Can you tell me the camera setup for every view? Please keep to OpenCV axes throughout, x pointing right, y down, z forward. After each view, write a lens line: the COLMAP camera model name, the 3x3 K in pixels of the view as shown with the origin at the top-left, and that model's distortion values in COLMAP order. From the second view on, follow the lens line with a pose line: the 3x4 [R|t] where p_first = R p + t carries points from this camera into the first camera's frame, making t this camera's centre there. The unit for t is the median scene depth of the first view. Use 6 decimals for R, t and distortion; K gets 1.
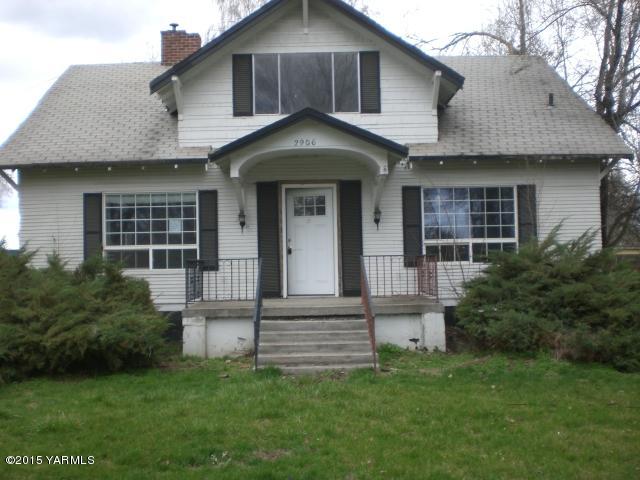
lens RADIAL K [[722.5, 0, 319.4], [0, 722.5, 241.5], [0, 0, 1]] dist [-0.119209, 0.000000]
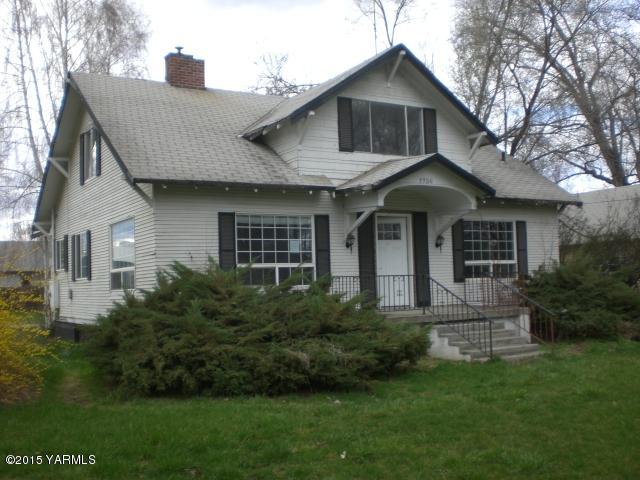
lens RADIAL K [[722.5, 0, 323.2], [0, 722.5, 236.3], [0, 0, 1]] dist [-0.119209, 0.000000]
pose [[0.857211, 0.028233, 0.514190, -0.728931], [-0.005602, 0.998948, -0.045510, 0.013247], [-0.514934, 0.036131, 0.856468, 0.037964]]
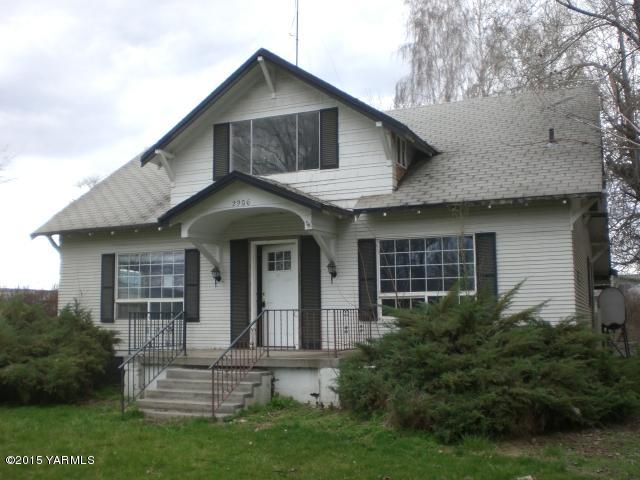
lens RADIAL K [[722.5, 0, 316.2], [0, 722.5, 238.4], [0, 0, 1]] dist [-0.119209, 0.000000]
pose [[0.913210, -0.033994, -0.406068, 0.469851], [0.006423, 0.997591, -0.069069, -0.009432], [0.407438, 0.060466, 0.911229, 0.066726]]
